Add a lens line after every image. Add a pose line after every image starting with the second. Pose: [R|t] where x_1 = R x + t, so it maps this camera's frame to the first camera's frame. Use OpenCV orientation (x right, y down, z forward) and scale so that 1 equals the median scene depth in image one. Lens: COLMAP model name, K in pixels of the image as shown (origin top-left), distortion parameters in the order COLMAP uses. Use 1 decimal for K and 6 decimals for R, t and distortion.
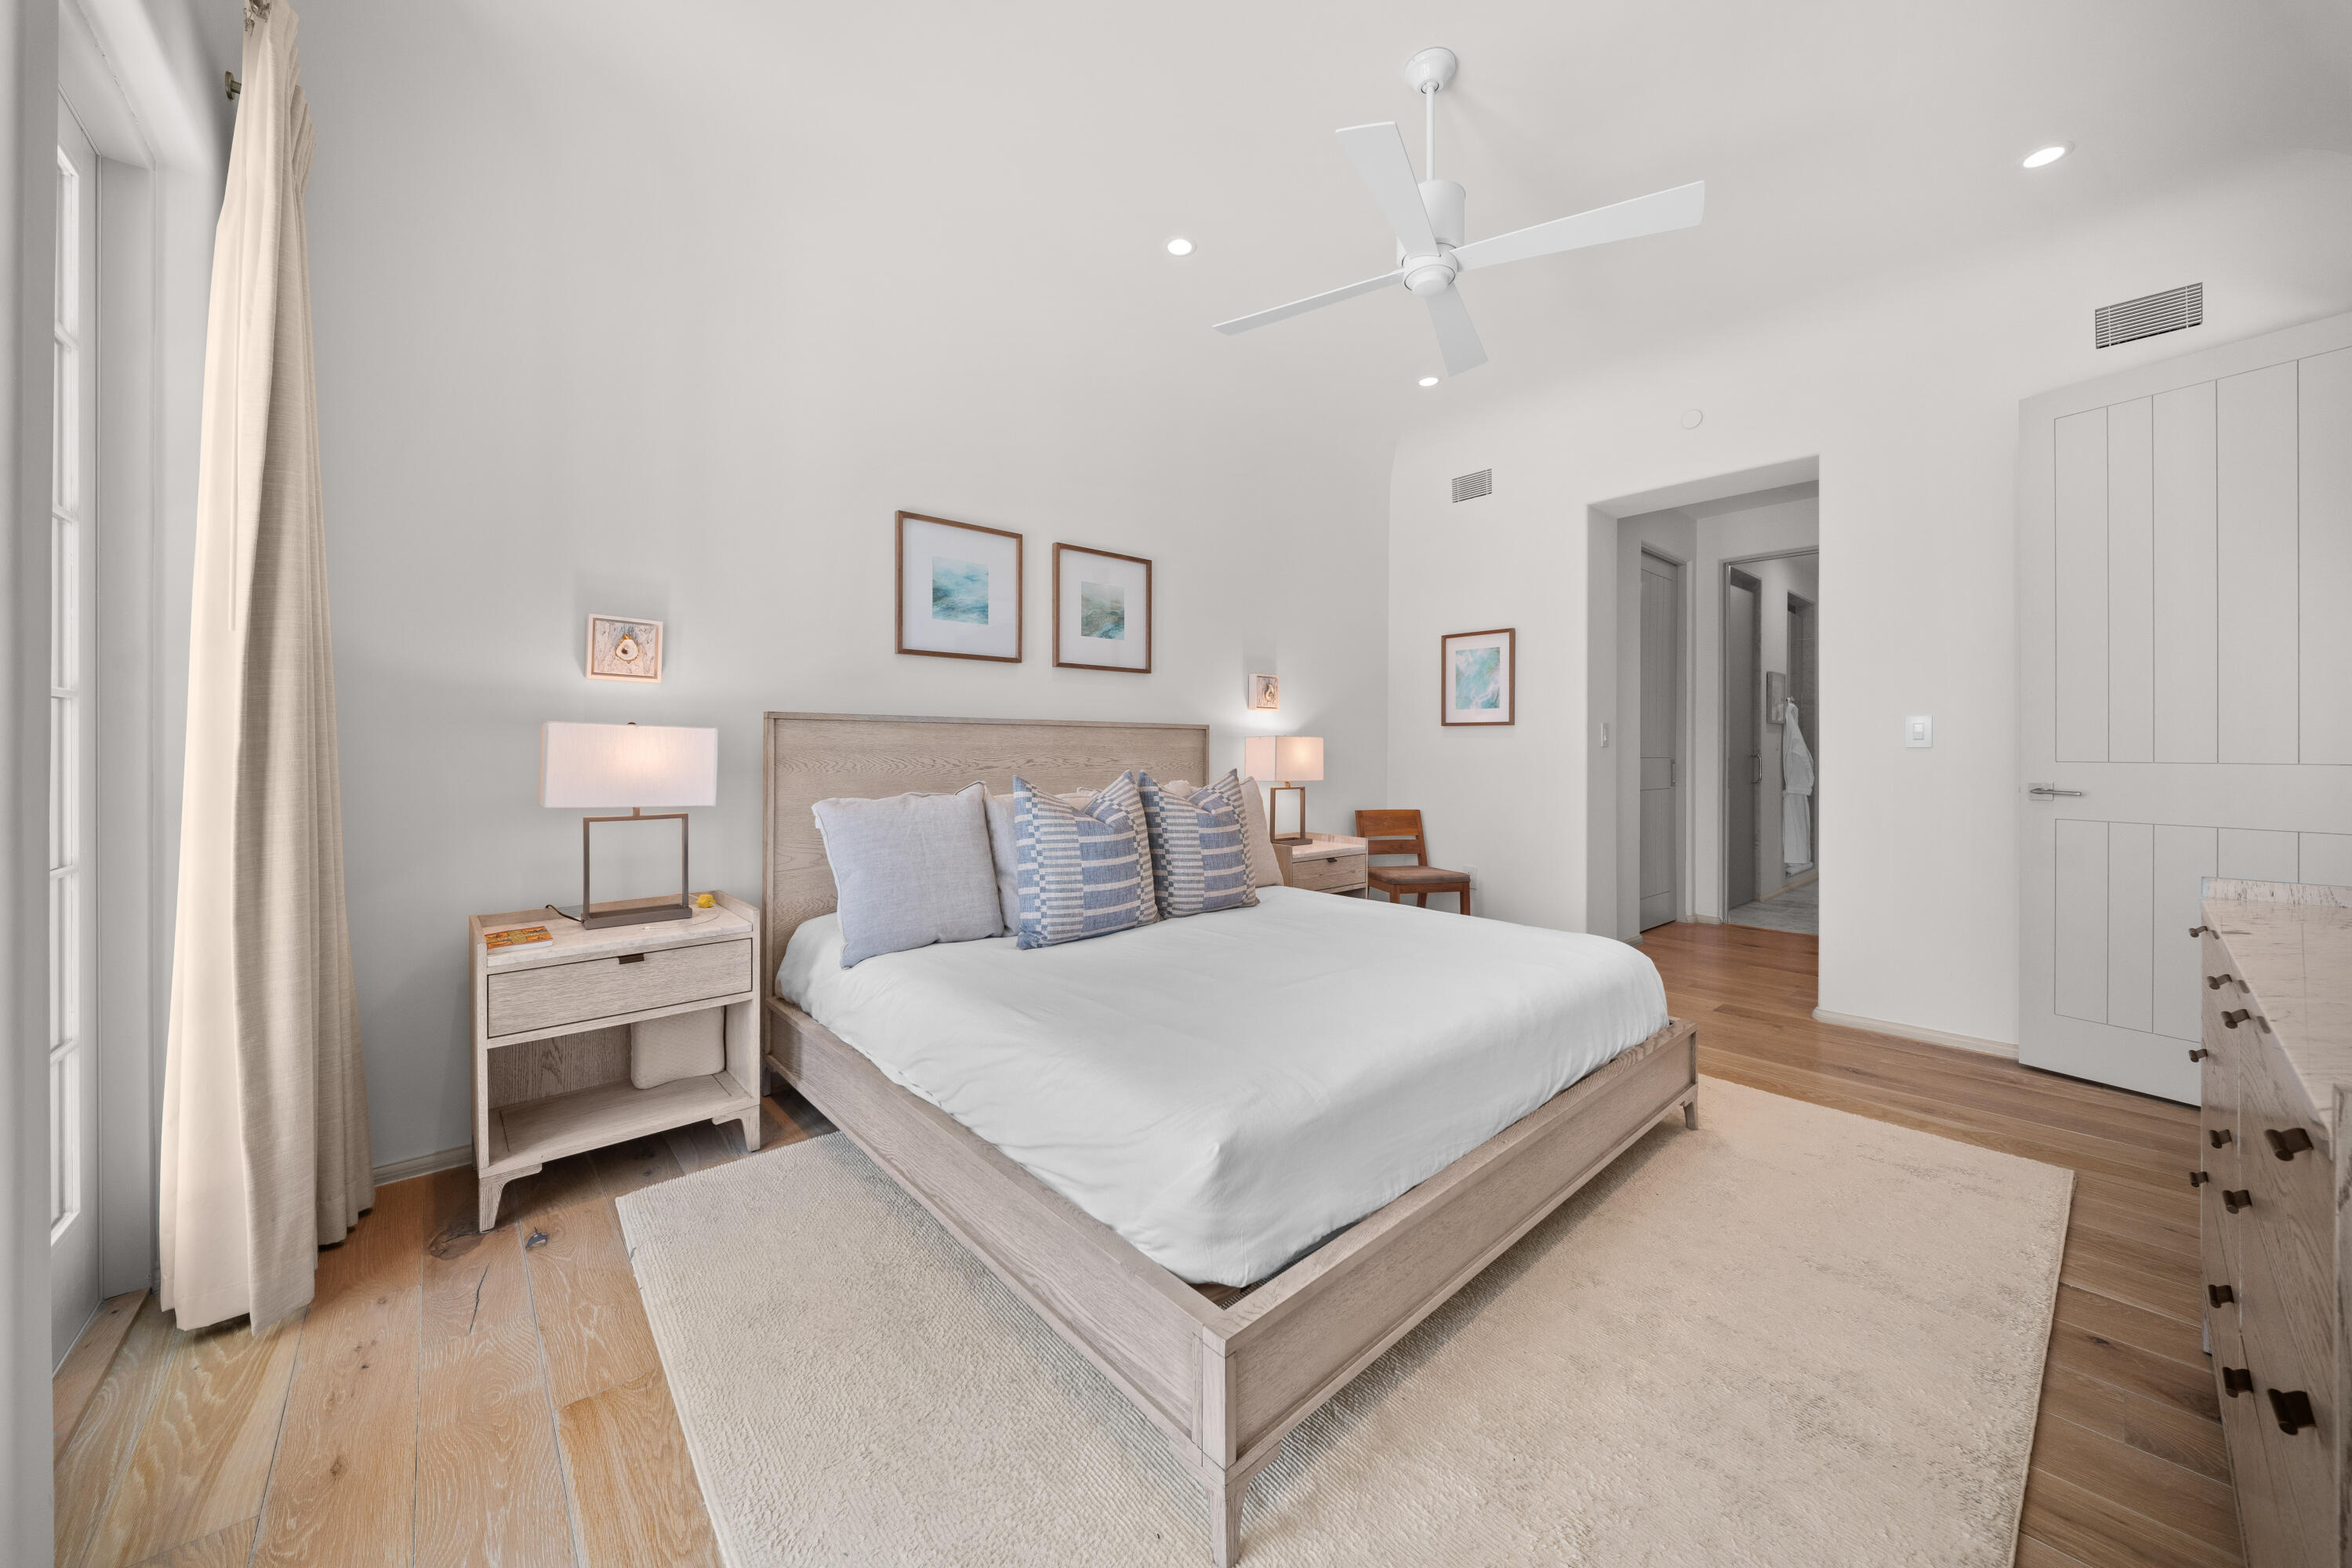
lens RADIAL K [[818.9, 0, 1148.5], [0, 818.9, 756.0], [0, 0, 1]] dist [0.003448, -0.005188]
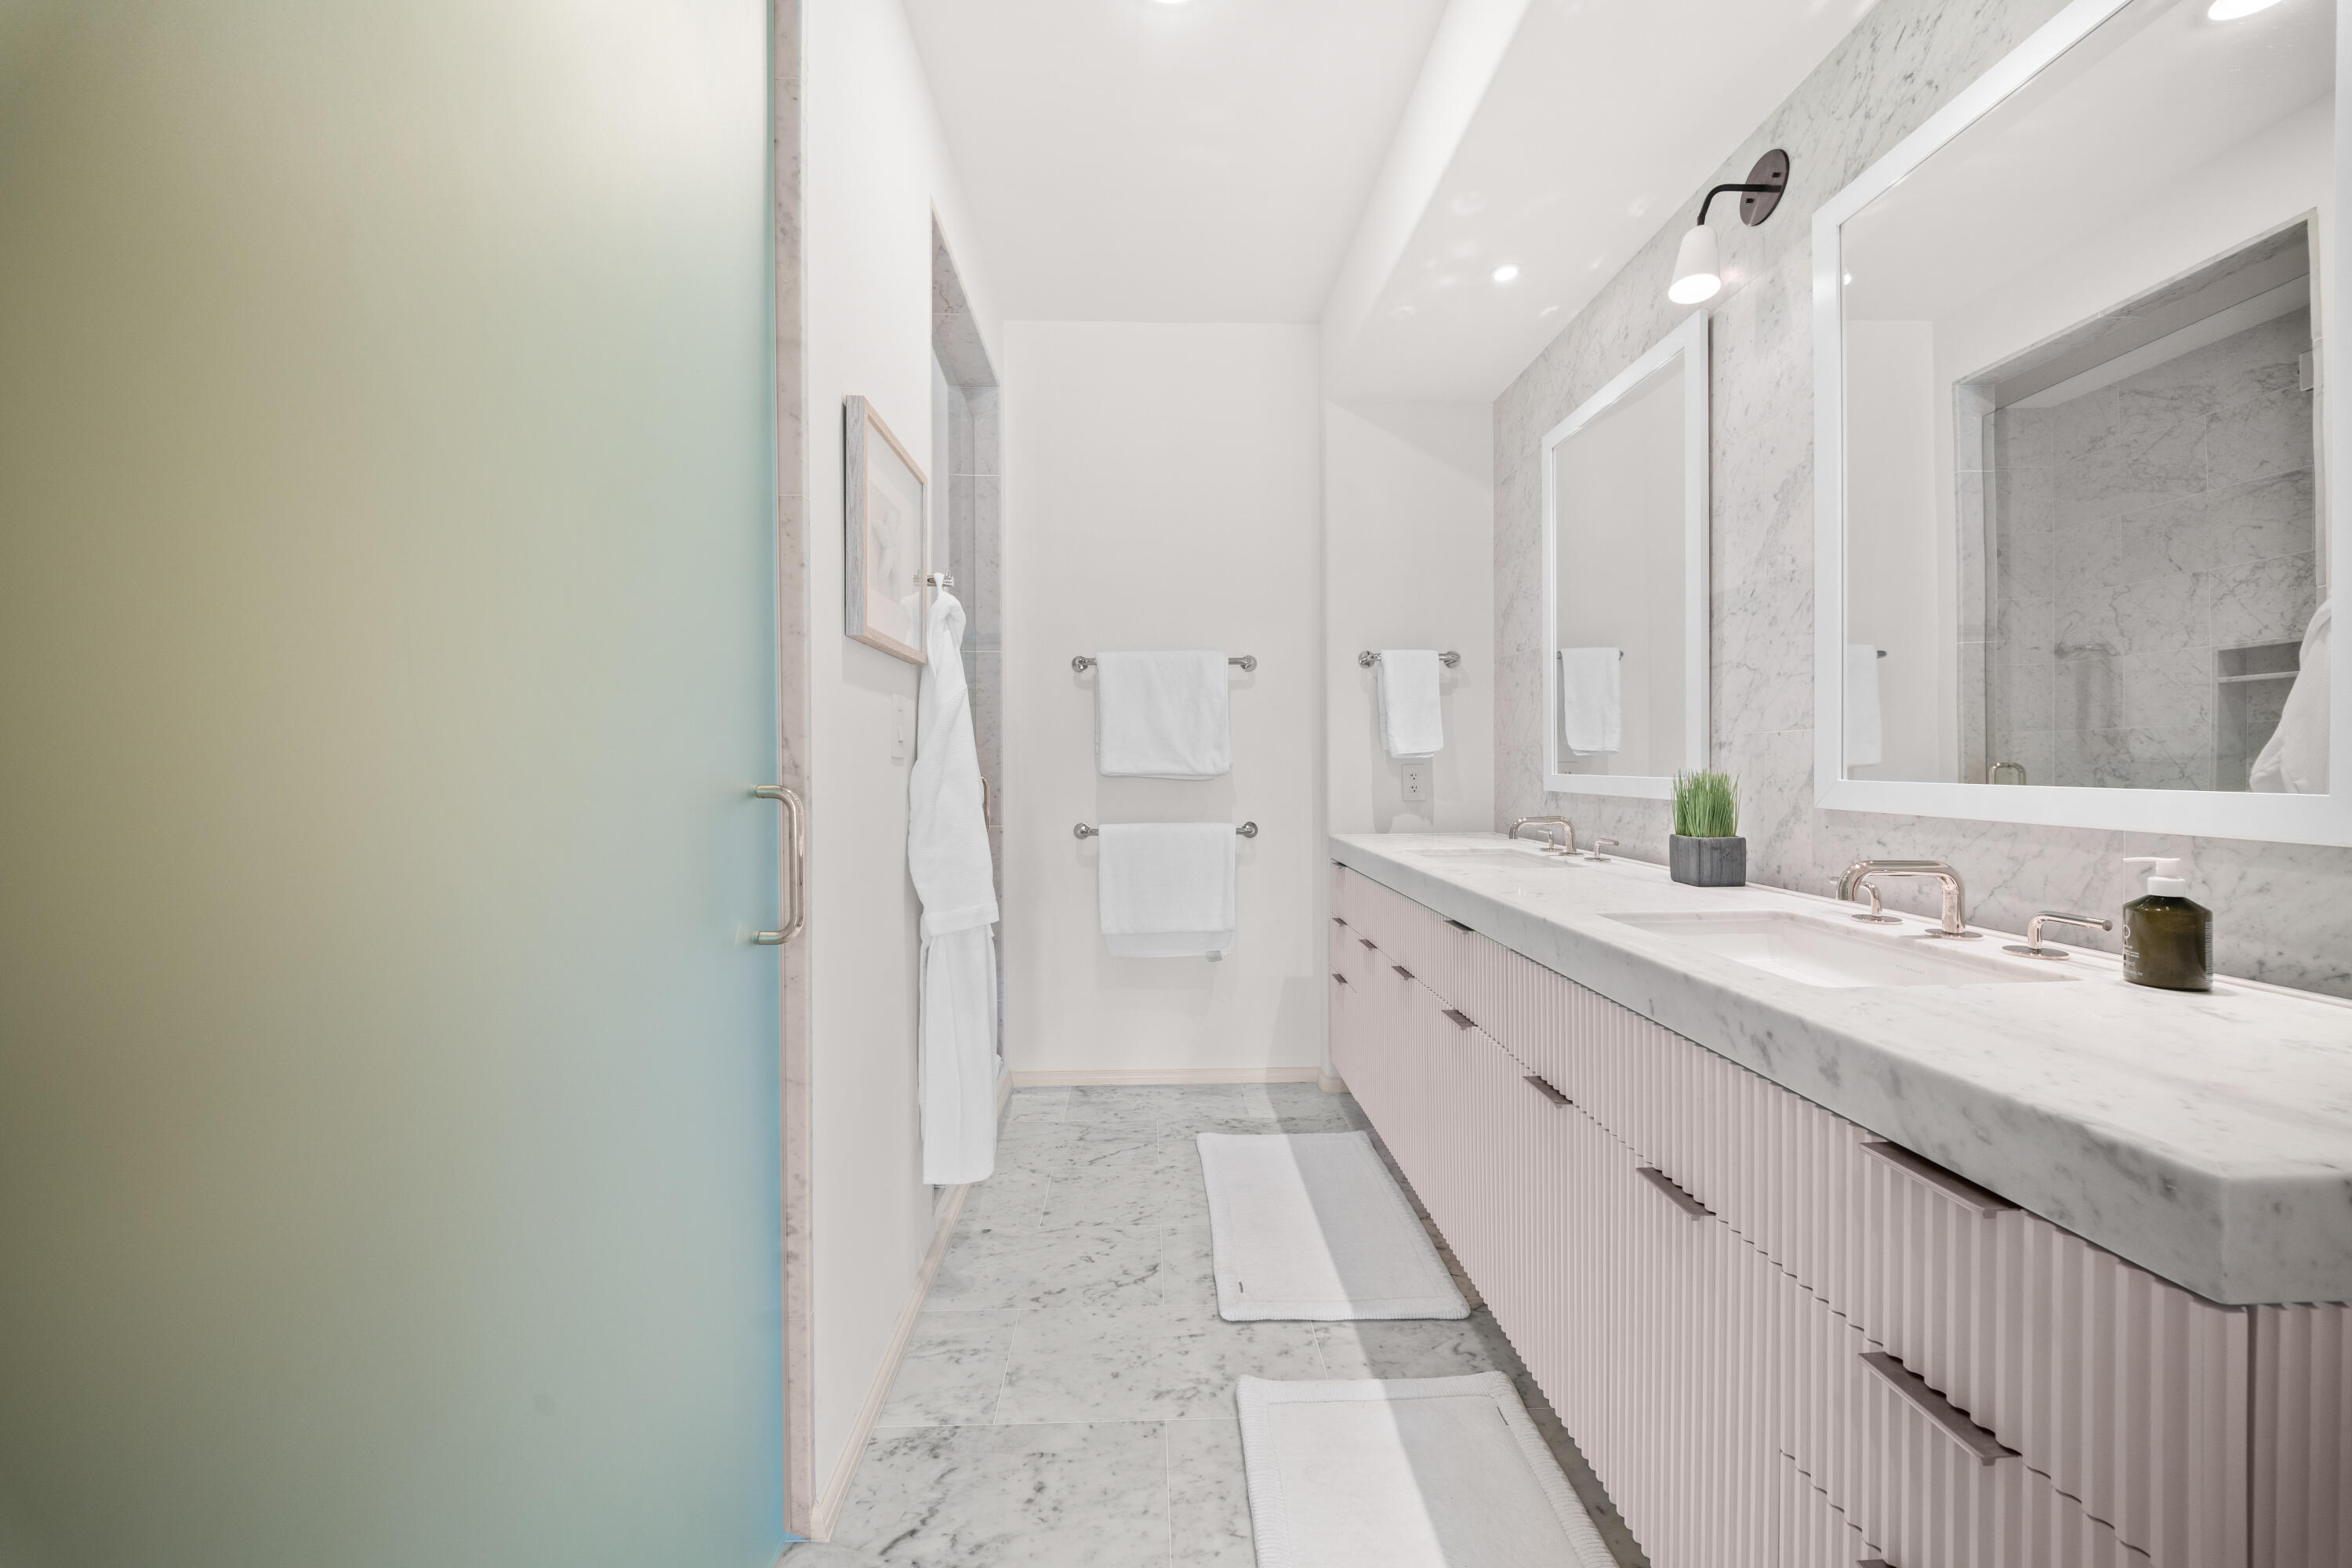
lens RADIAL K [[818.9, 0, 1191.0], [0, 818.9, 784.4], [0, 0, 1]] dist [0.003448, -0.005188]
pose [[0.619919, -0.011134, 0.784587, 0.620597], [-0.001375, 0.999882, 0.015275, -0.004487], [-0.784665, -0.010549, 0.619831, 0.765833]]
